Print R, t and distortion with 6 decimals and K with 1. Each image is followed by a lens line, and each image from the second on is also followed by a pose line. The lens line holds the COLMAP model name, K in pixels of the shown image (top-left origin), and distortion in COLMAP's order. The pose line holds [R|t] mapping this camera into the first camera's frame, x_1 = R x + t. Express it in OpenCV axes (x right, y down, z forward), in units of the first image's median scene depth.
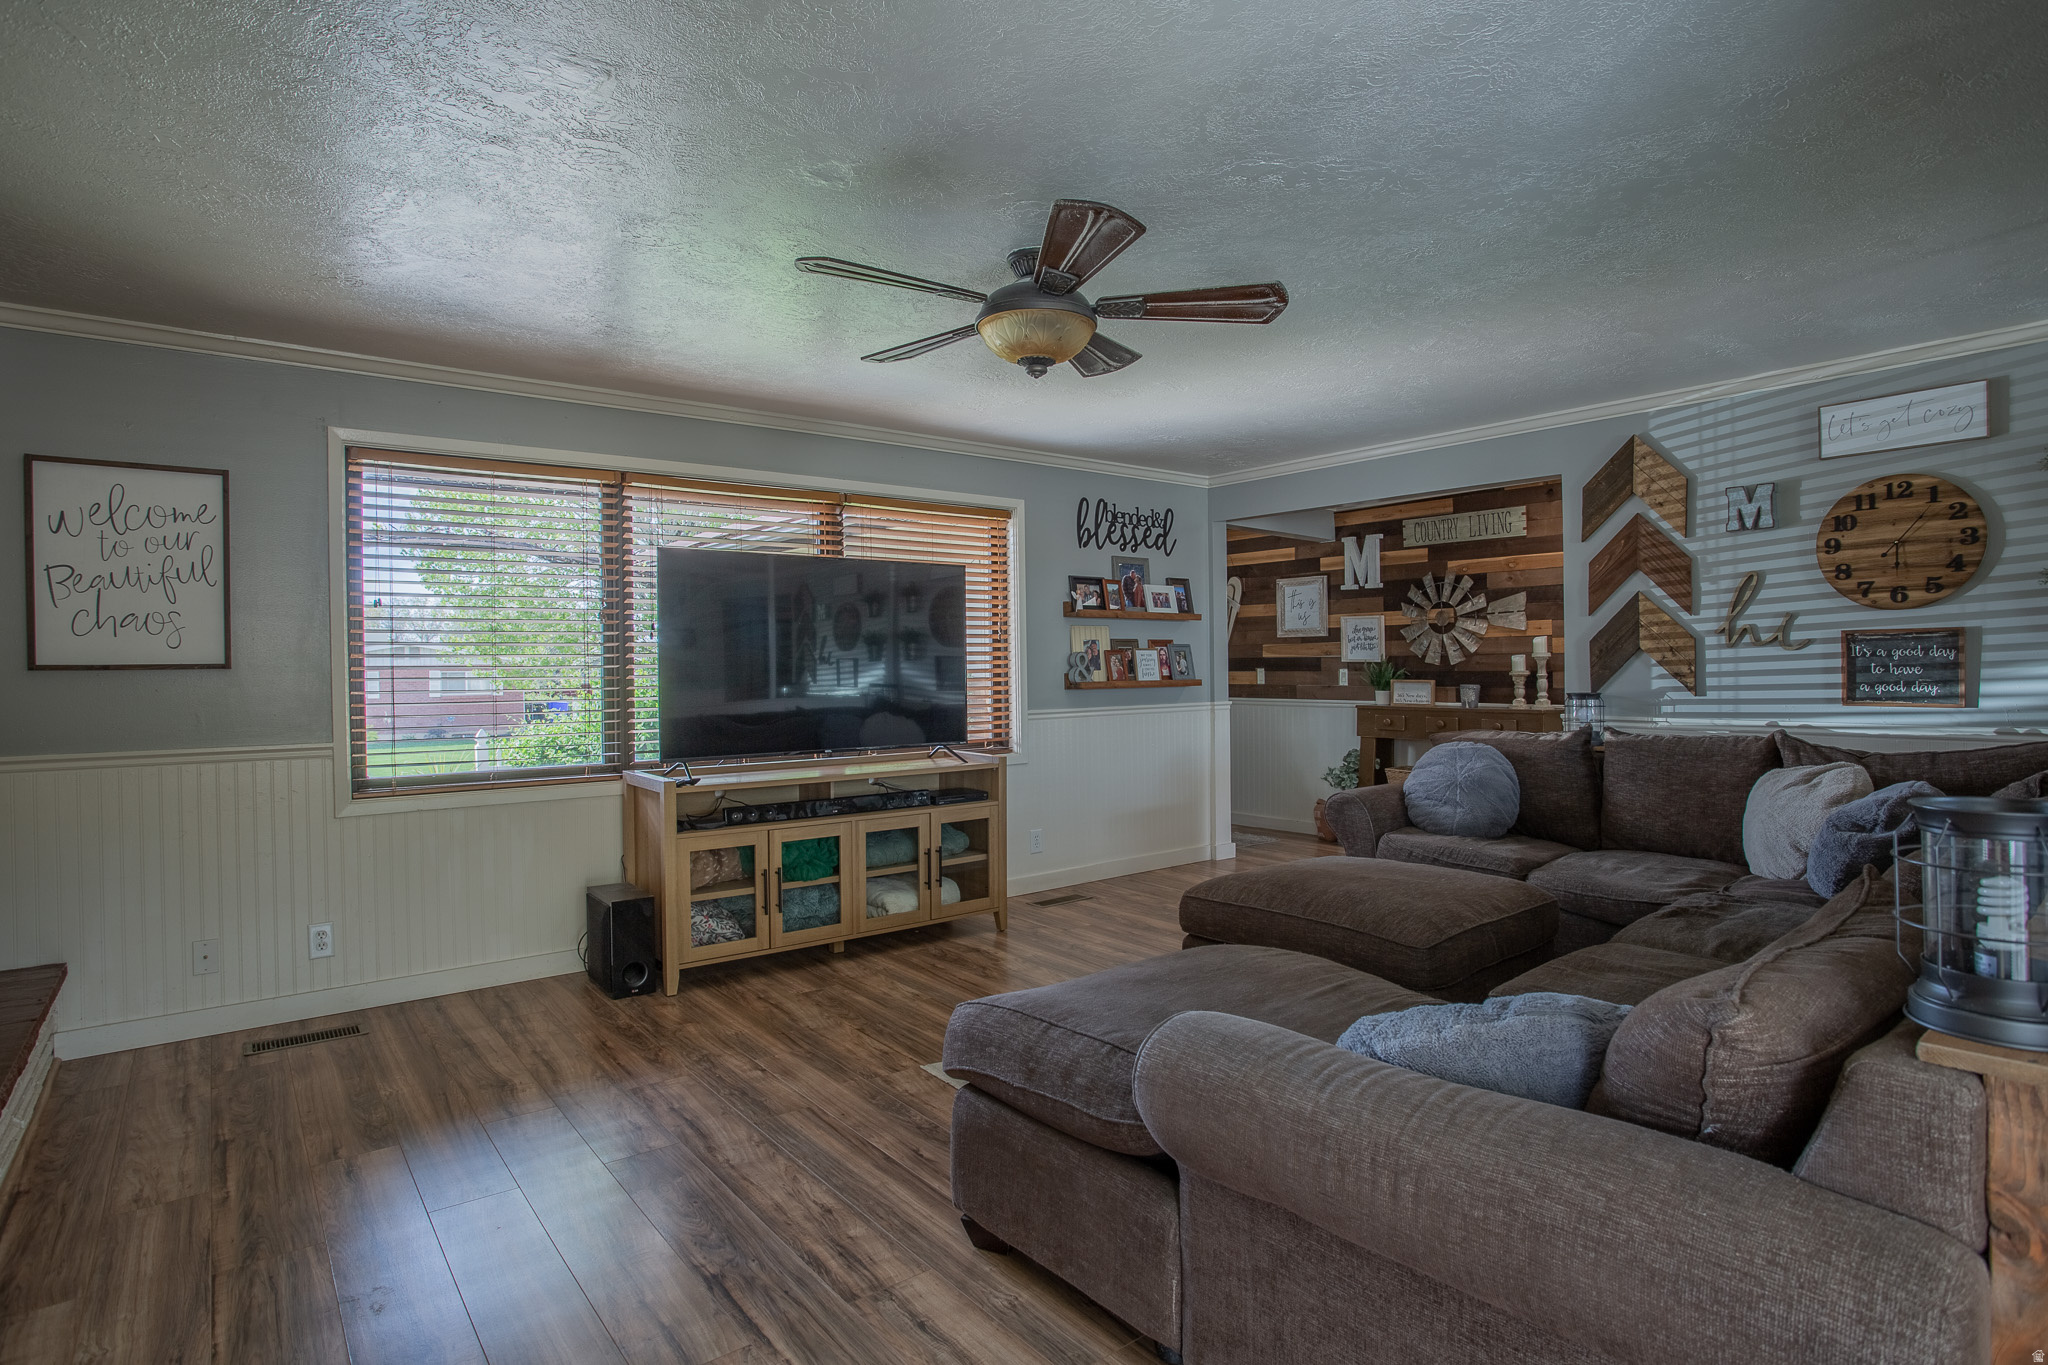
lens RADIAL K [[1052.7, 0, 1006.6], [0, 1052.7, 677.4], [0, 0, 1]] dist [-0.063210, 0.027088]
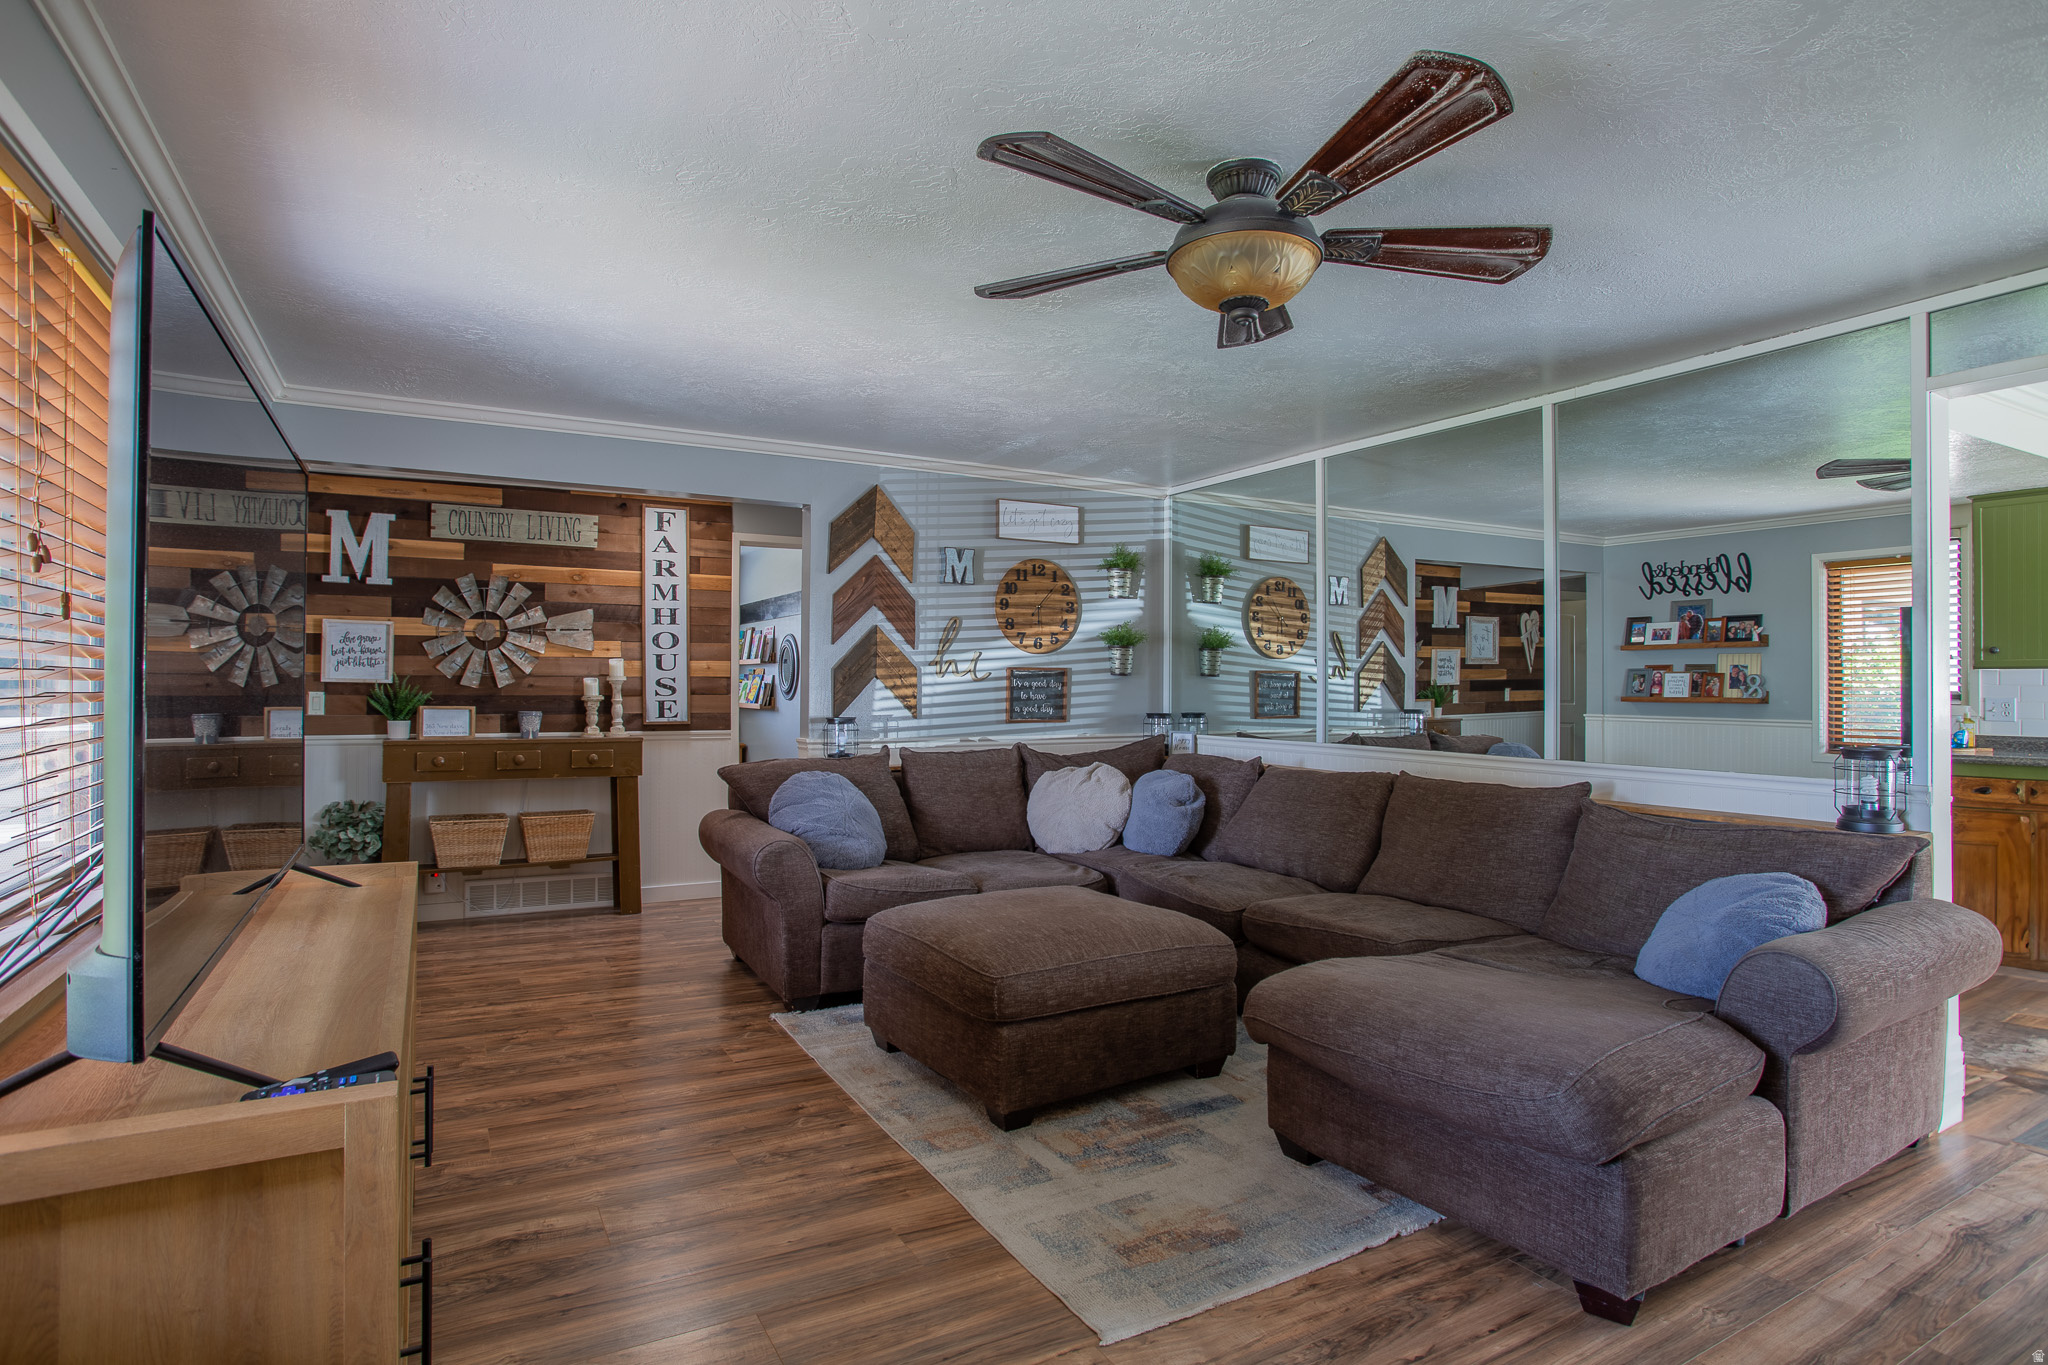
lens RADIAL K [[1052.7, 0, 1028.5], [0, 1052.7, 667.1], [0, 0, 1]] dist [-0.063210, 0.027088]
pose [[0.144633, 0.030087, 0.989028, -0.498687], [0.005065, 0.999502, -0.031147, -0.000865], [-0.989472, 0.009514, 0.144409, 0.689146]]
